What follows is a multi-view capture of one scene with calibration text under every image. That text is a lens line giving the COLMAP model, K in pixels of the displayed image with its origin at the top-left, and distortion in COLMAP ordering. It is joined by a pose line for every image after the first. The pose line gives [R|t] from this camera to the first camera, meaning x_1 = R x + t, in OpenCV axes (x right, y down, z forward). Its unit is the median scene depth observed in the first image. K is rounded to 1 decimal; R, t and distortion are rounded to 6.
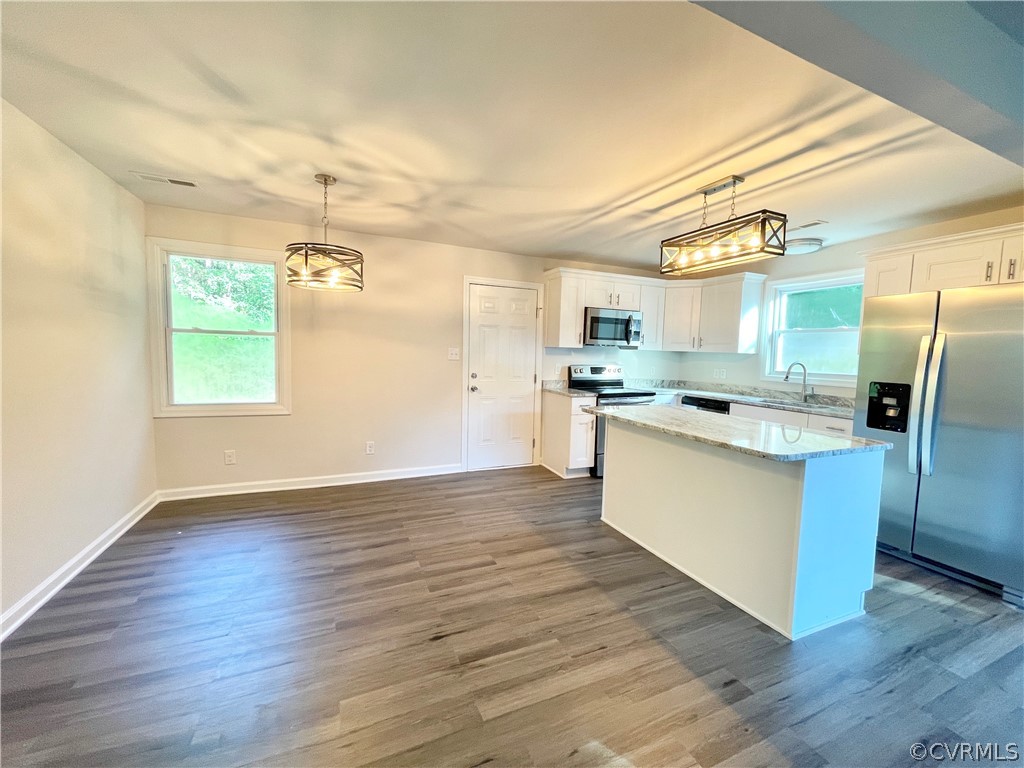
lens RADIAL K [[412.9, 0, 512.3], [0, 412.9, 382.3], [0, 0, 1]] dist [-0.002141, -0.000720]
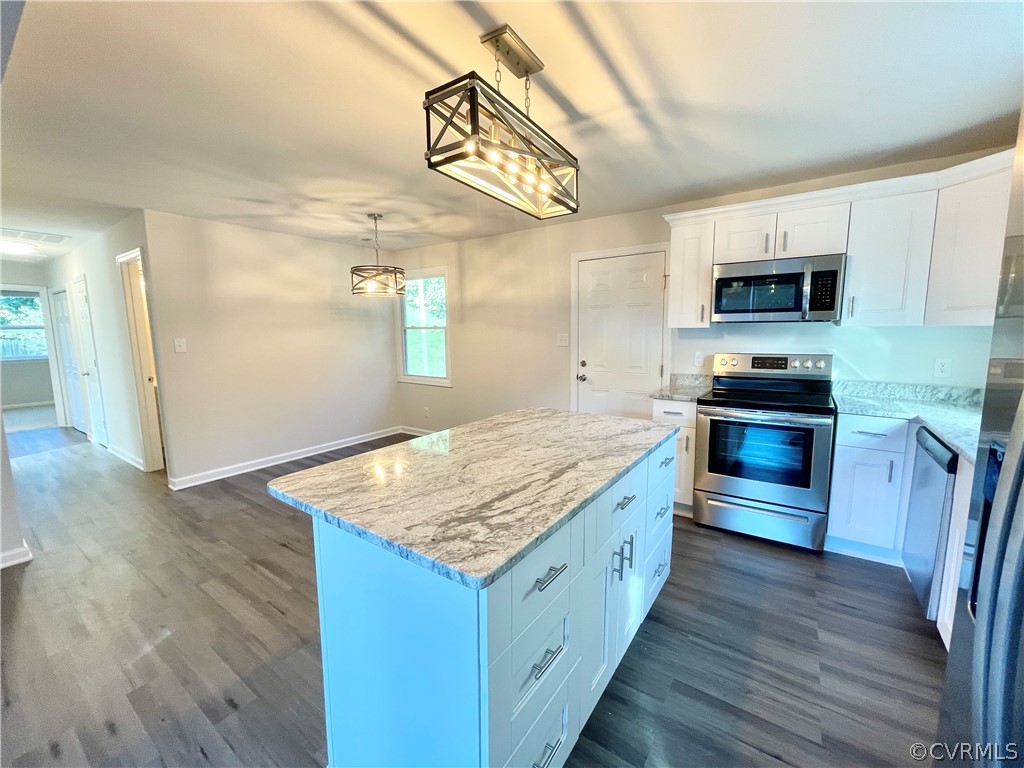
lens RADIAL K [[412.9, 0, 512.9], [0, 412.9, 382.8], [0, 0, 1]] dist [-0.002141, -0.000720]
pose [[0.524025, 0.074907, -0.848402, 0.765923], [-0.038855, 0.997190, 0.064044, -0.033501], [0.850816, -0.000596, 0.525464, 0.508372]]
